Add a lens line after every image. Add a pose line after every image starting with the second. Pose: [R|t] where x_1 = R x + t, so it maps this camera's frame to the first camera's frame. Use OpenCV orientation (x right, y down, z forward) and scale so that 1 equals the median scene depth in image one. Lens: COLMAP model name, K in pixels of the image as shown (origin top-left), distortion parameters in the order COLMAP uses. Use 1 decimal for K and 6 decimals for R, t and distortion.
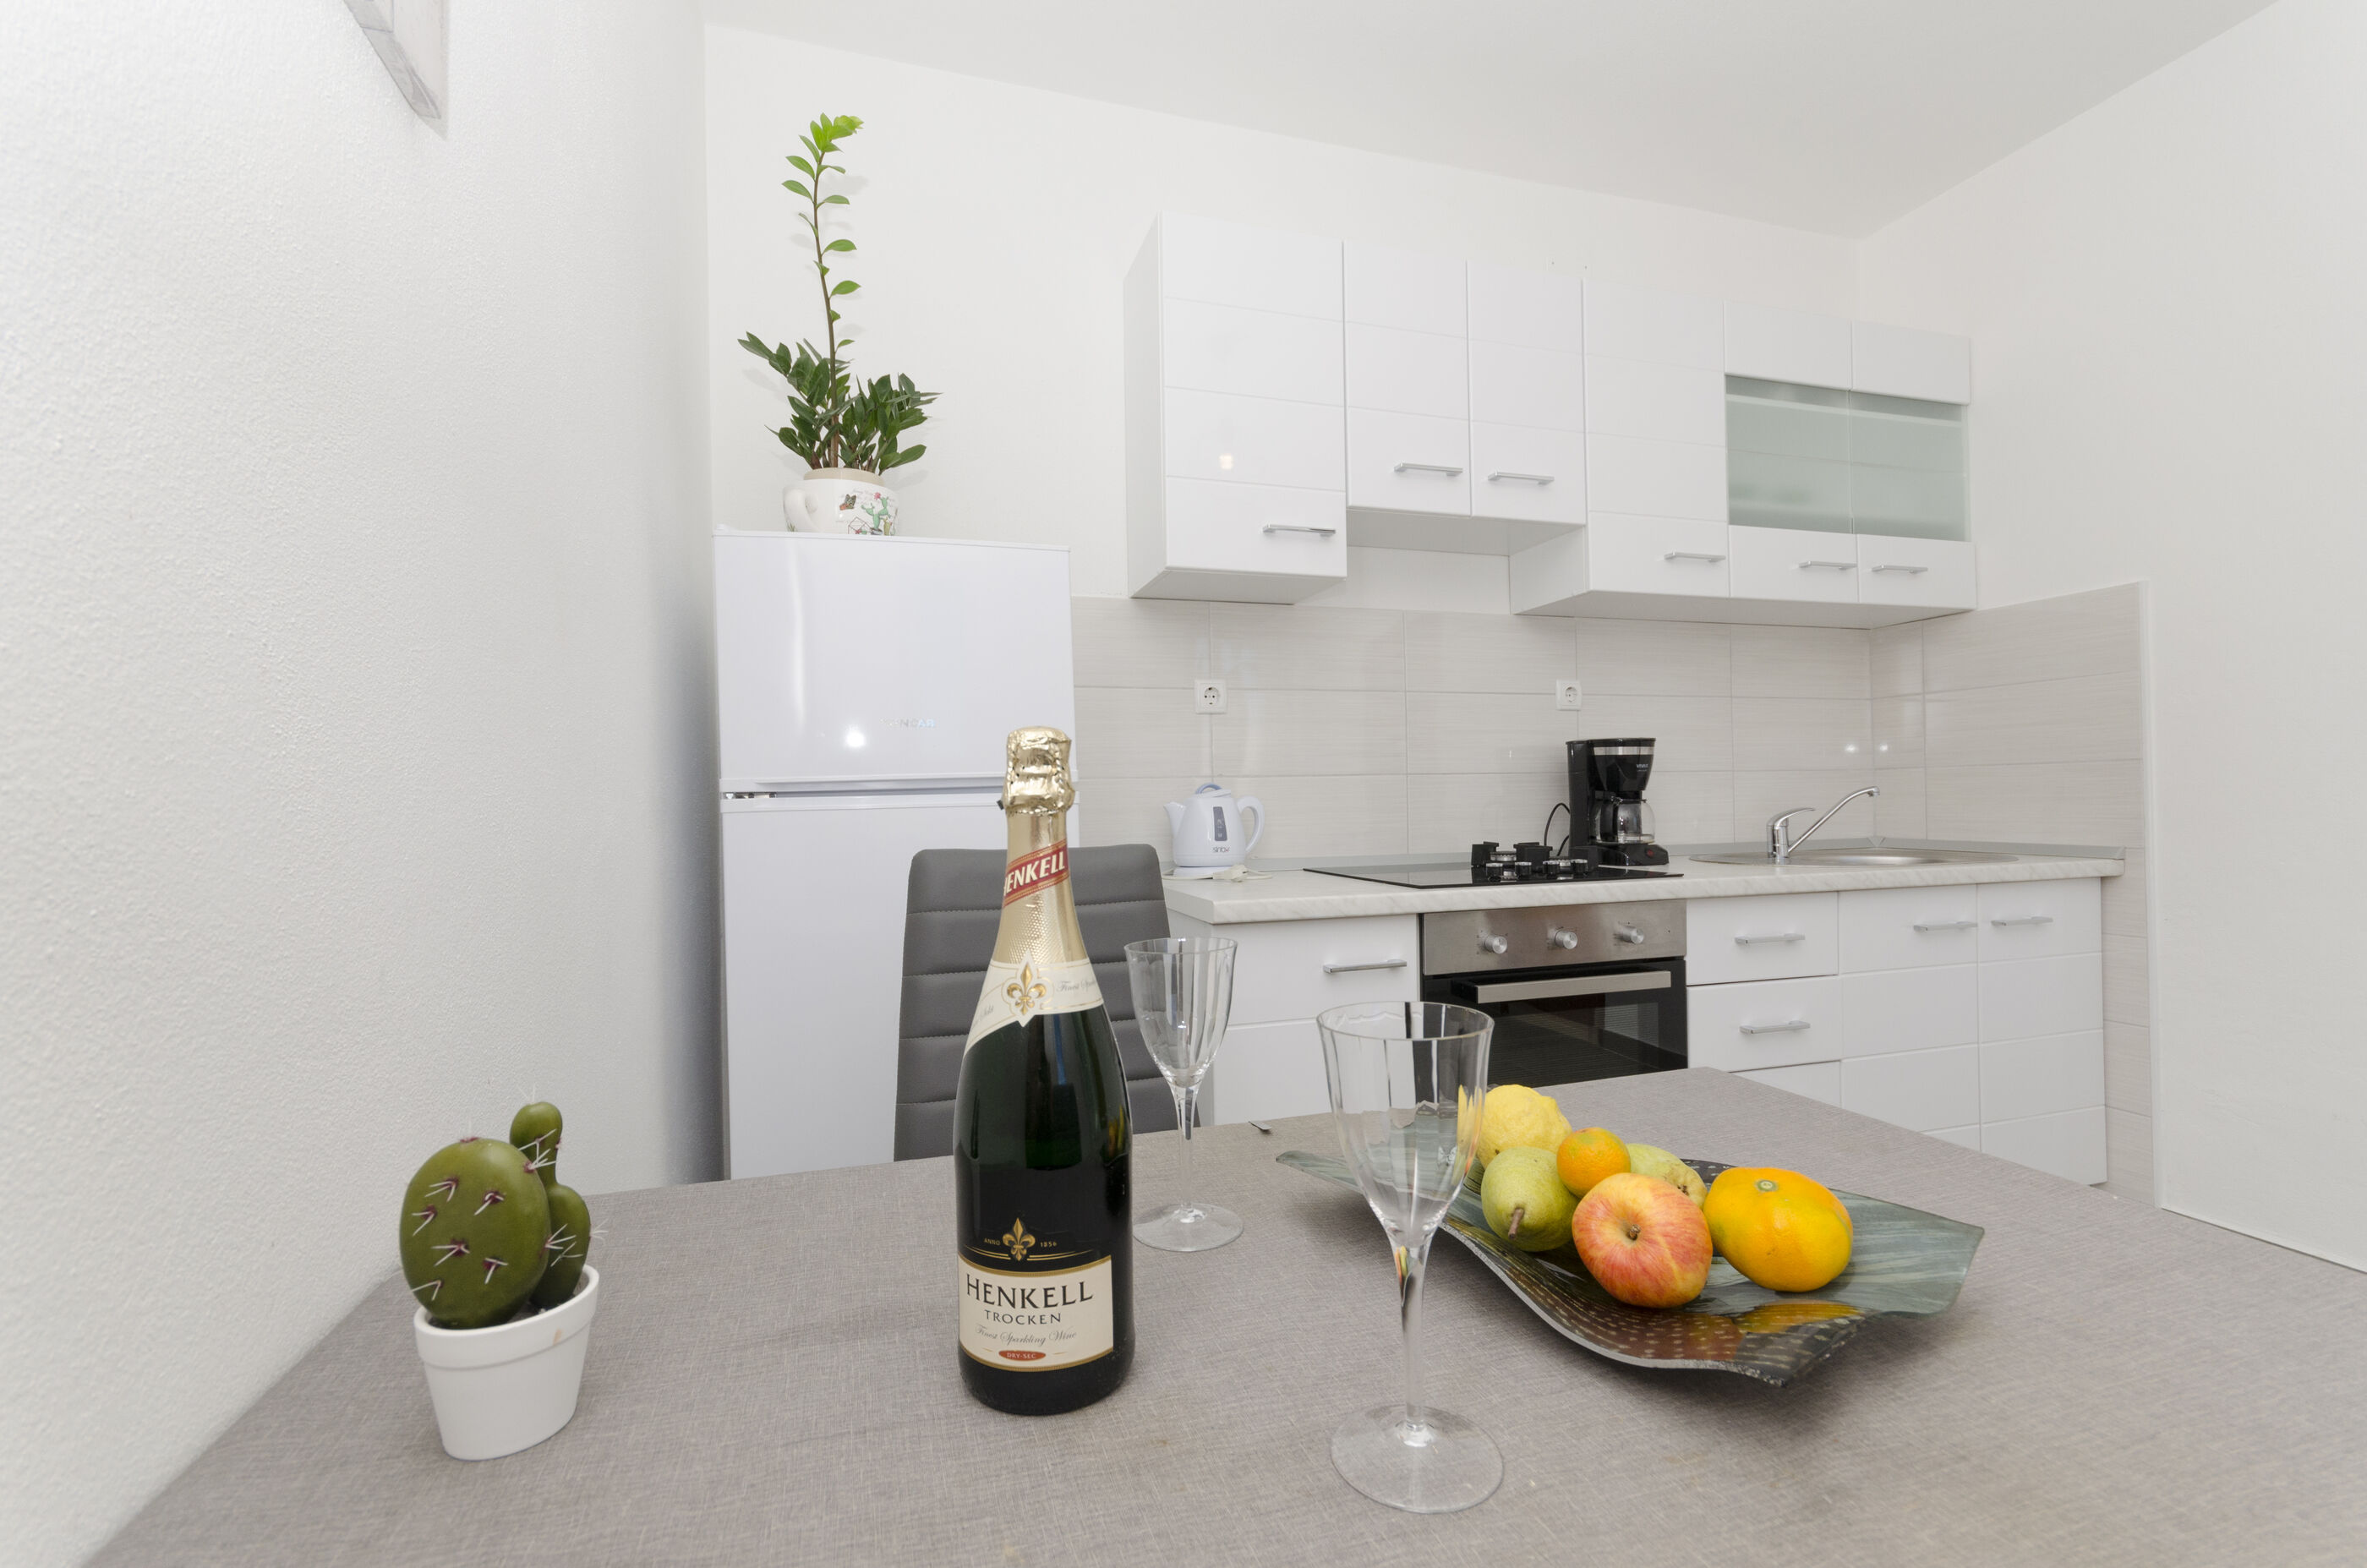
lens RADIAL K [[1030.6, 0, 1182.2], [0, 1030.6, 785.0], [0, 0, 1]] dist [0.001010, -0.000267]
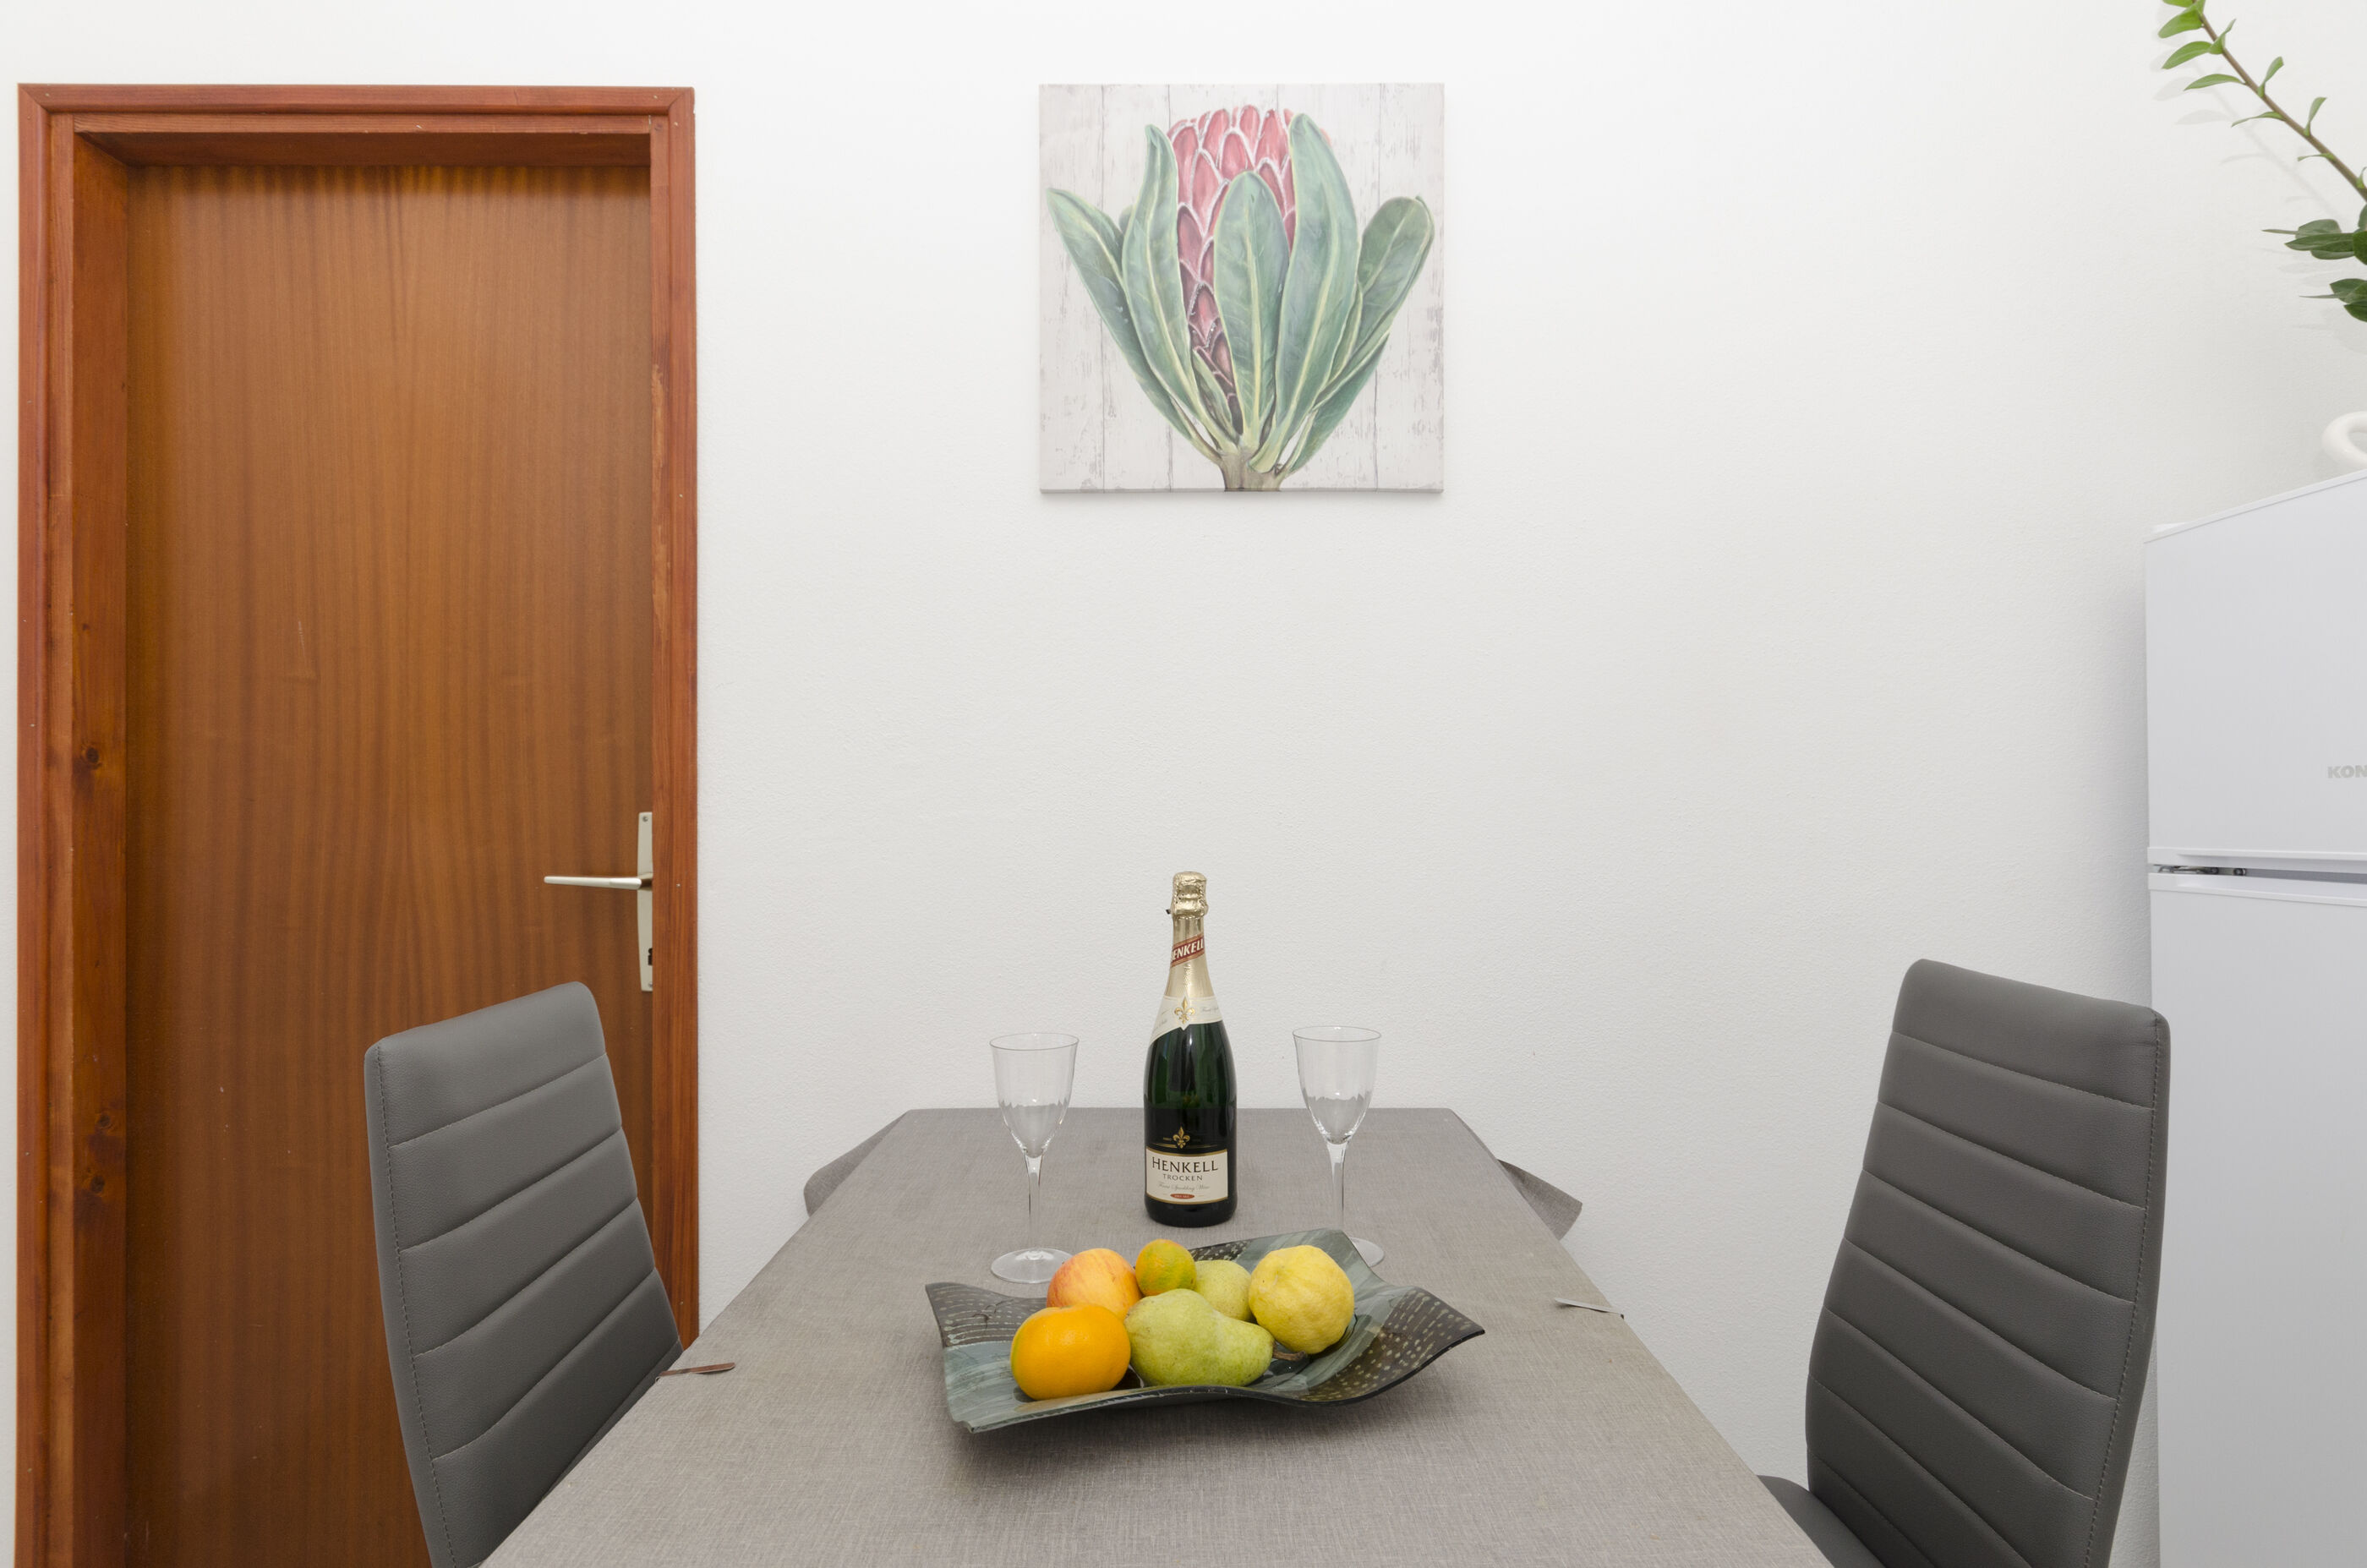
lens RADIAL K [[1205.4, 0, 1186.1], [0, 1205.4, 789.0], [0, 0, 1]] dist [0.000101, 0.001061]
pose [[-0.276576, 0.014382, -0.960885, 0.486239], [0.023485, 0.999691, 0.008203, -0.056043], [0.960705, -0.020298, -0.276828, 0.396514]]
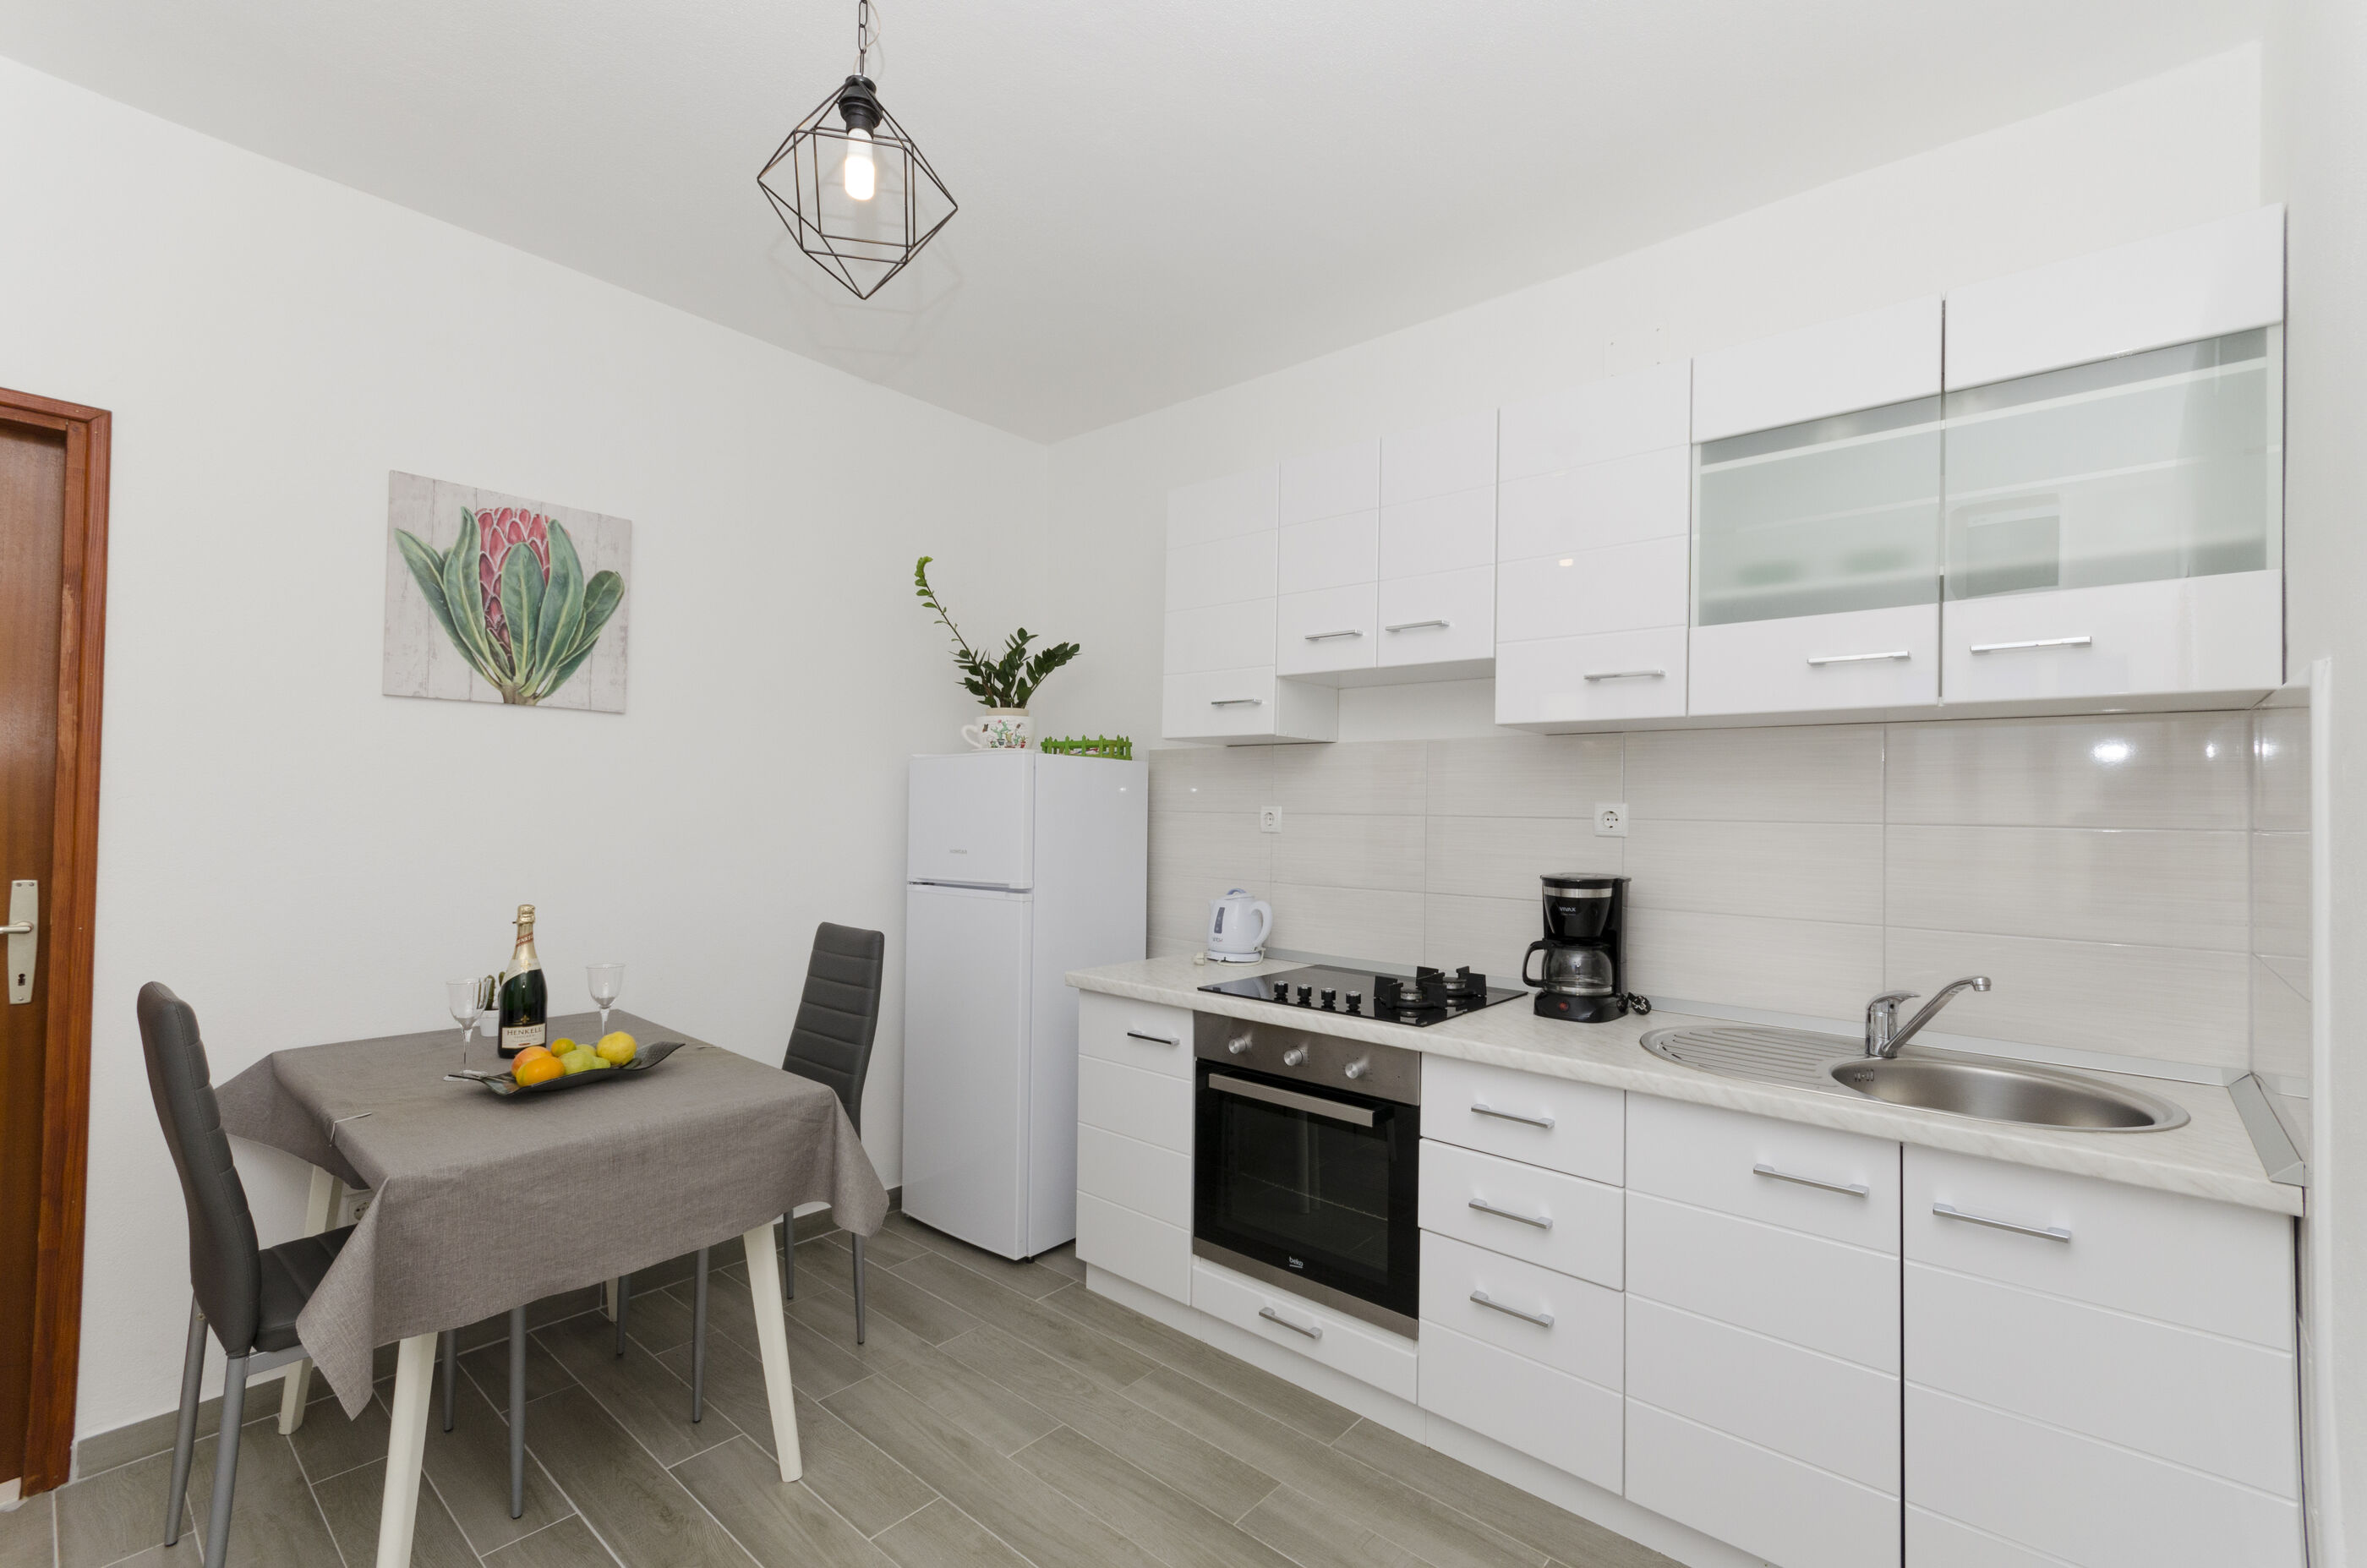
lens RADIAL K [[1030.6, 0, 1174.3], [0, 1030.6, 794.3], [0, 0, 1]] dist [0.001010, -0.000267]
pose [[0.514081, 0.015558, -0.857601, 1.225021], [-0.012085, 0.999868, 0.010894, -0.148457], [0.857657, 0.004764, 0.514201, 0.271661]]
